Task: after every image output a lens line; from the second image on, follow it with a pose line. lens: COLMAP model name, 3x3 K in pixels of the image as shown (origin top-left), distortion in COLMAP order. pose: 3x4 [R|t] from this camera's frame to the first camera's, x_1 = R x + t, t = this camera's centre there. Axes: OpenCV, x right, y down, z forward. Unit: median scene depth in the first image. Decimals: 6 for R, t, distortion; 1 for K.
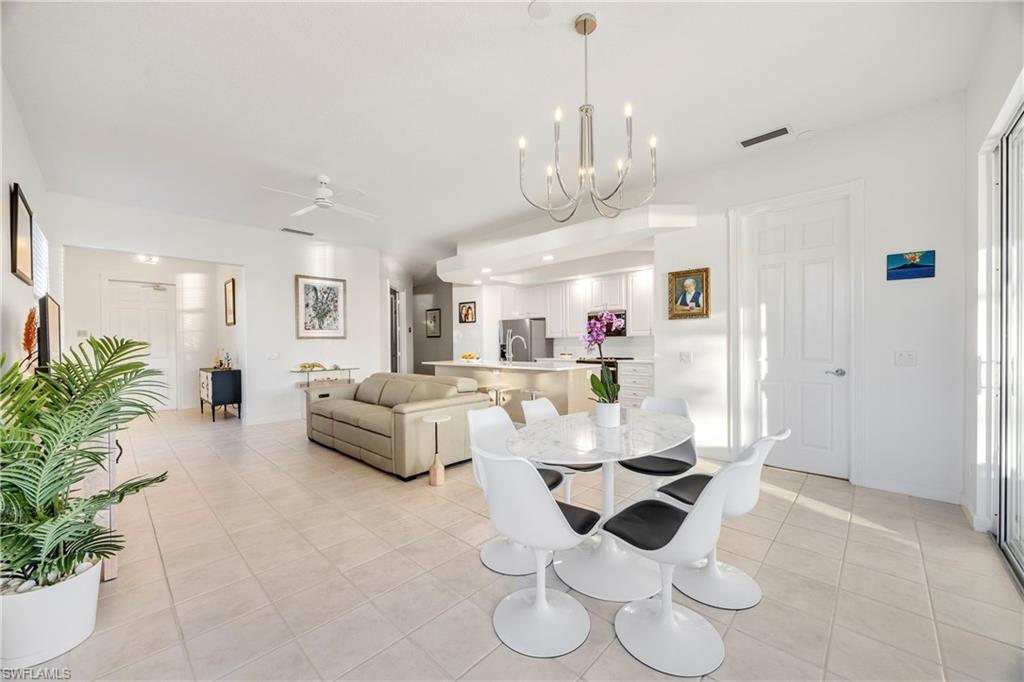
lens RADIAL K [[388.3, 0, 514.0], [0, 388.3, 344.2], [0, 0, 1]] dist [-0.002009, -0.000999]
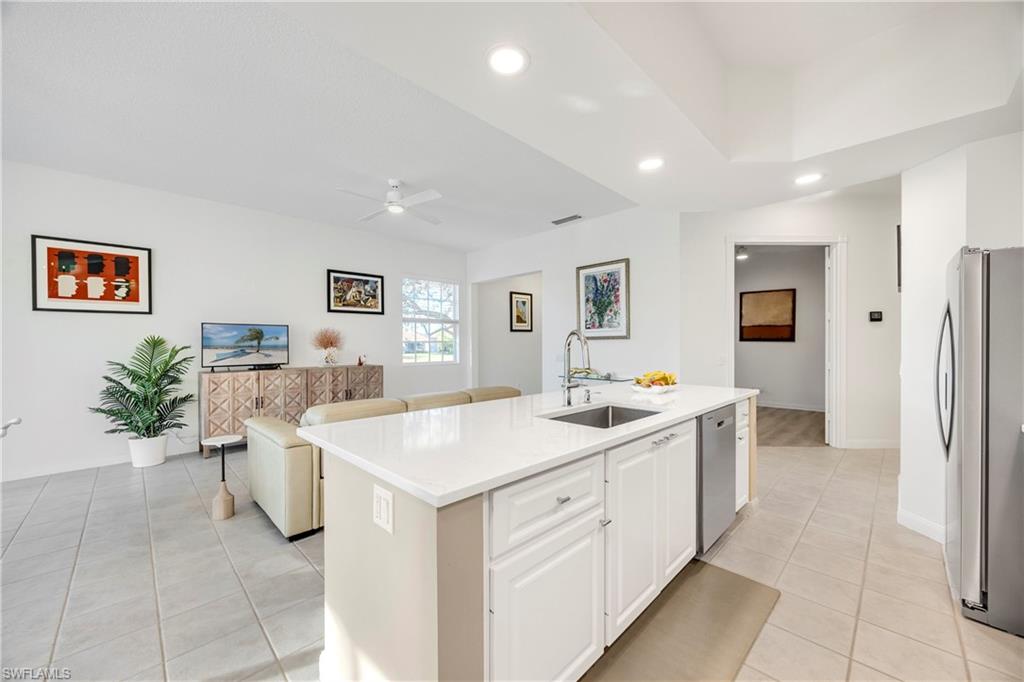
lens RADIAL K [[385.7, 0, 513.3], [0, 385.7, 346.5], [0, 0, 1]] dist [-0.003384, -0.001116]
pose [[-0.025202, 0.015657, -0.999560, 0.310185], [0.003154, 0.999874, 0.015582, -0.011362], [0.999677, -0.002760, -0.025248, 0.830169]]
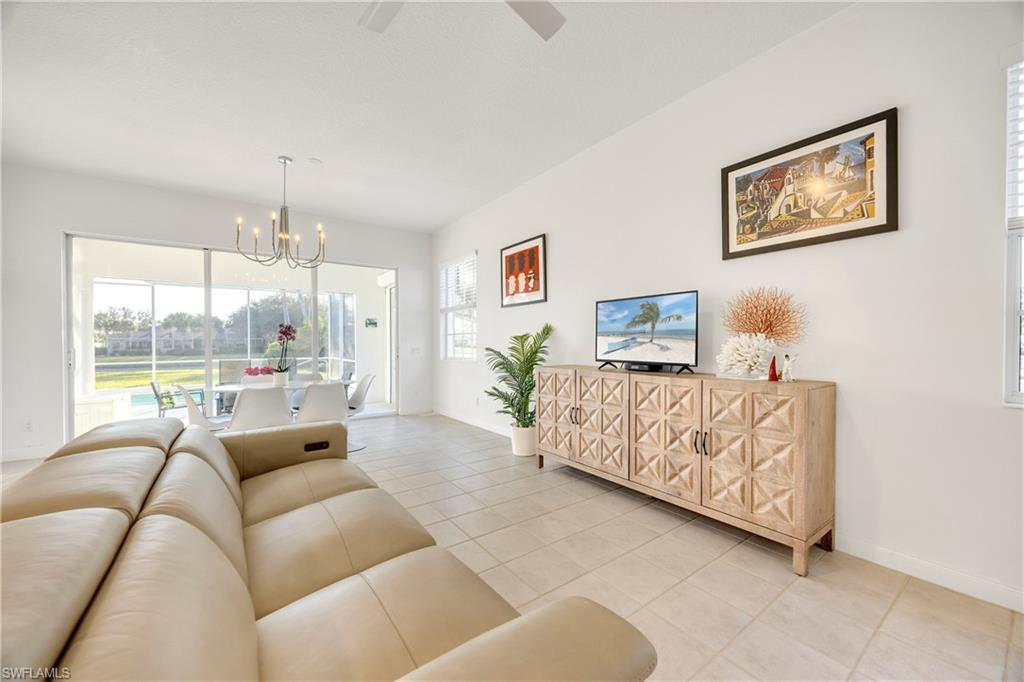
lens RADIAL K [[388.3, 0, 515.5], [0, 388.3, 345.1], [0, 0, 1]] dist [-0.002009, -0.000999]
pose [[-0.983773, 0.011314, 0.179058, -0.382156], [0.013612, 0.999840, 0.011611, 0.005770], [-0.178898, 0.013860, -0.983770, 0.837439]]
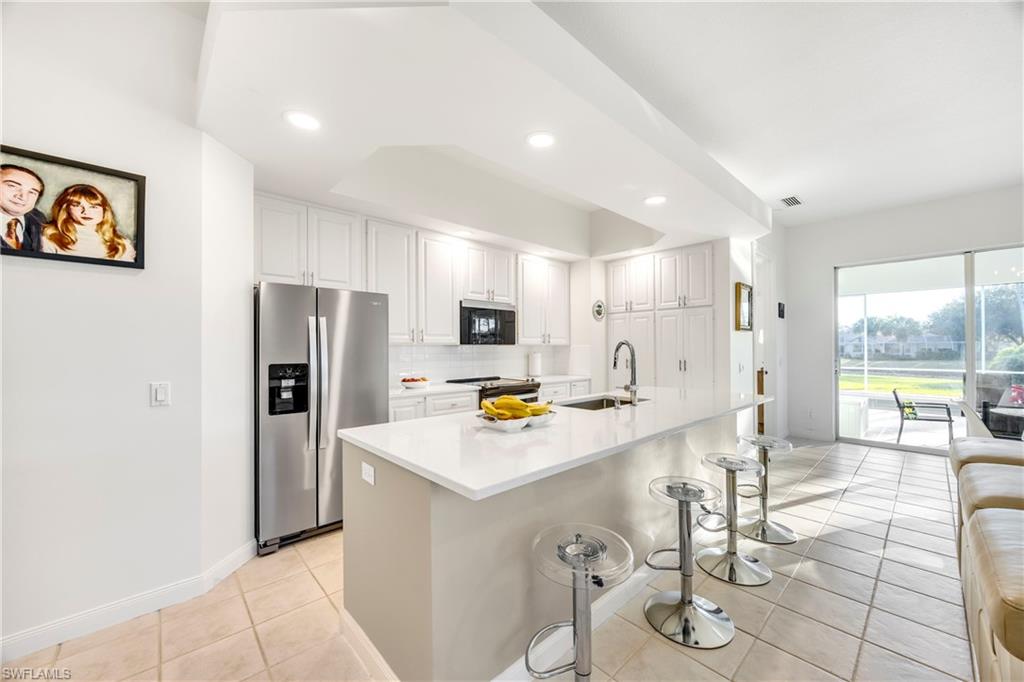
lens RADIAL K [[386.7, 0, 510.9], [0, 386.7, 344.4], [0, 0, 1]] dist [-0.004015, -0.000663]
pose [[0.063932, 0.015191, 0.997839, -0.384370], [0.004892, 0.999867, -0.015536, -0.010264], [-0.997942, 0.005874, 0.063849, 0.961989]]
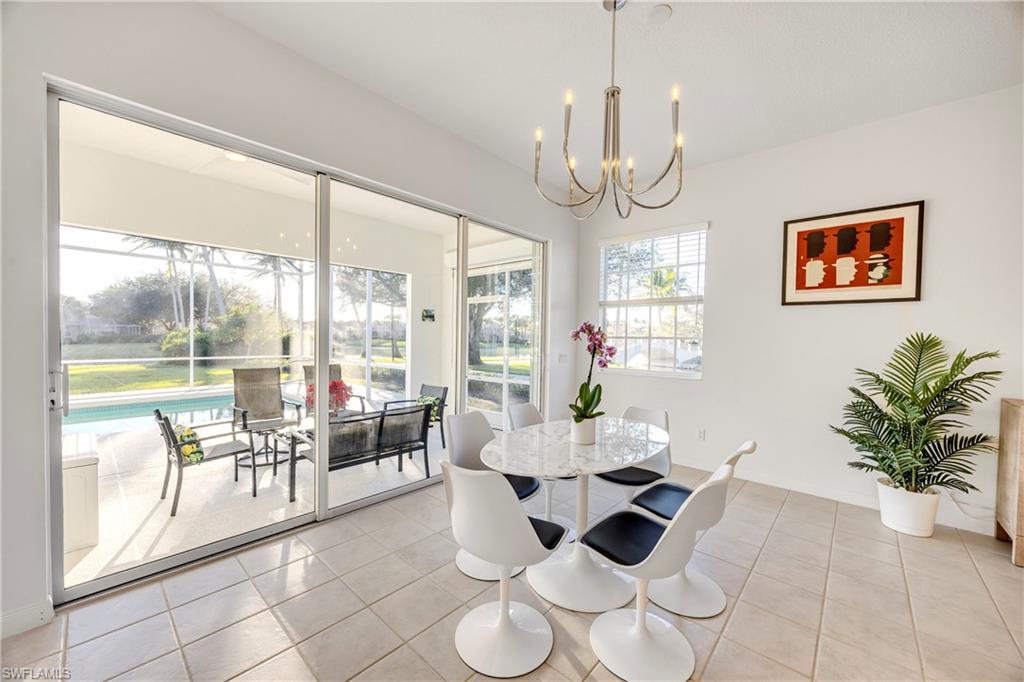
lens RADIAL K [[388.3, 0, 515.4], [0, 388.3, 344.6], [0, 0, 1]] dist [-0.002009, -0.000999]
pose [[-0.999403, -0.010237, -0.033006, 0.140366], [-0.011051, 0.999637, 0.024588, -0.014349], [0.032743, 0.024938, -0.999153, 0.620974]]
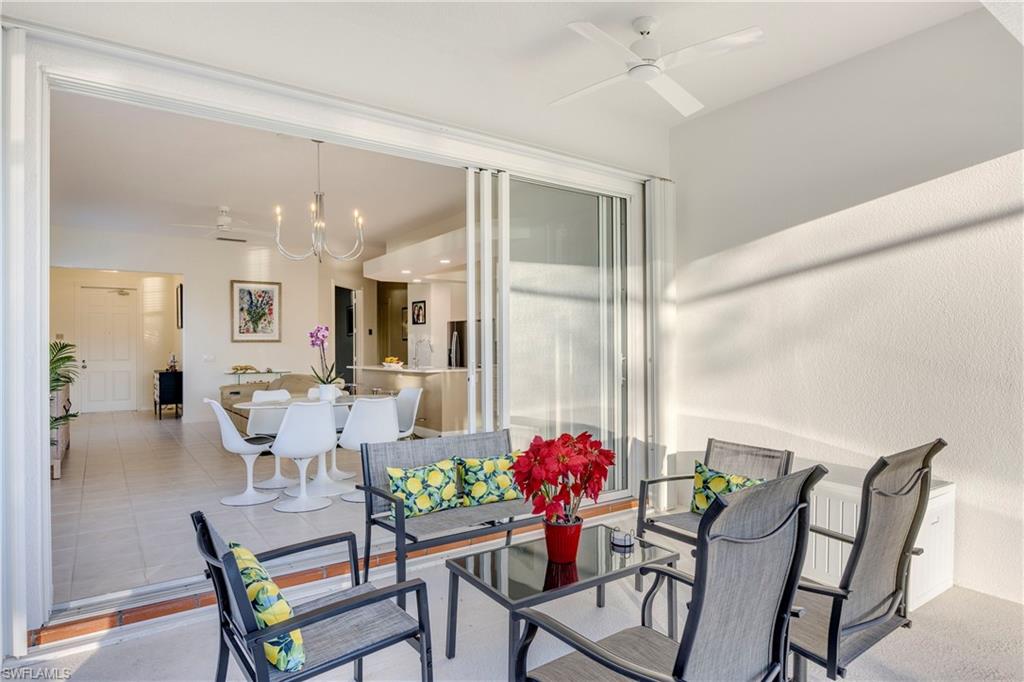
lens RADIAL K [[590.3, 0, 513.2], [0, 590.3, 344.0], [0, 0, 1]] dist [-0.006377, -0.001198]
pose [[0.980447, 0.002590, -0.196768, 0.460757], [-0.004437, 0.999950, -0.008946, 0.001993], [0.196735, 0.009644, 0.980409, -0.371947]]
